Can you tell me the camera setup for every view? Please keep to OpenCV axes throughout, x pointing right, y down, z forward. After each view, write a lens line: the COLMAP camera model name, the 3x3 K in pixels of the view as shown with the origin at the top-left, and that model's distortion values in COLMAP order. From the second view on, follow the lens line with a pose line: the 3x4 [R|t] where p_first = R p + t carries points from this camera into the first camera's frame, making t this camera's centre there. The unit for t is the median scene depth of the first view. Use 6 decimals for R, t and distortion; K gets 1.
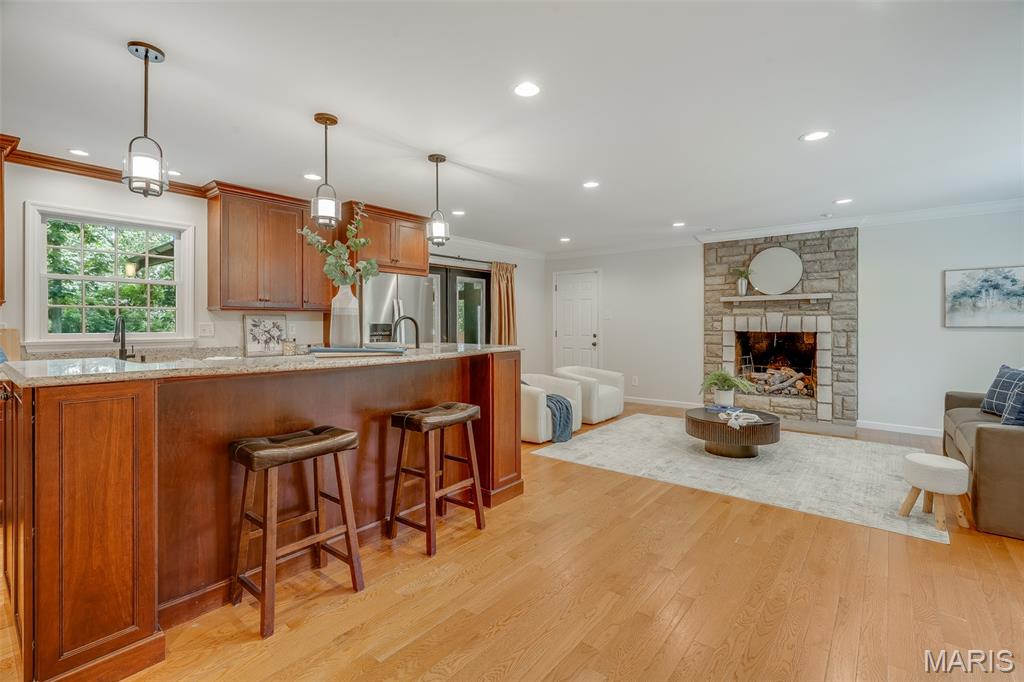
lens RADIAL K [[465.8, 0, 505.8], [0, 465.8, 323.0], [0, 0, 1]] dist [-0.002762, 0.000149]
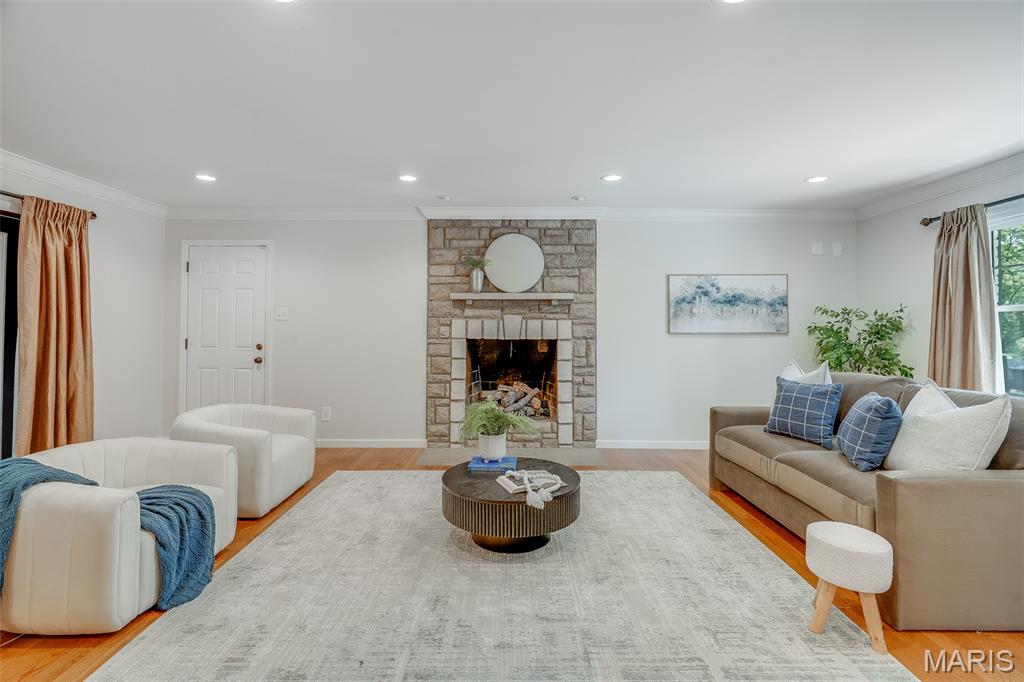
lens RADIAL K [[465.8, 0, 505.8], [0, 465.8, 323.0], [0, 0, 1]] dist [-0.002762, 0.000149]
pose [[0.769494, 0.013173, 0.638519, 0.060398], [-0.006399, 0.999896, -0.012917, 0.001469], [-0.638623, 0.005853, 0.769498, 0.406020]]
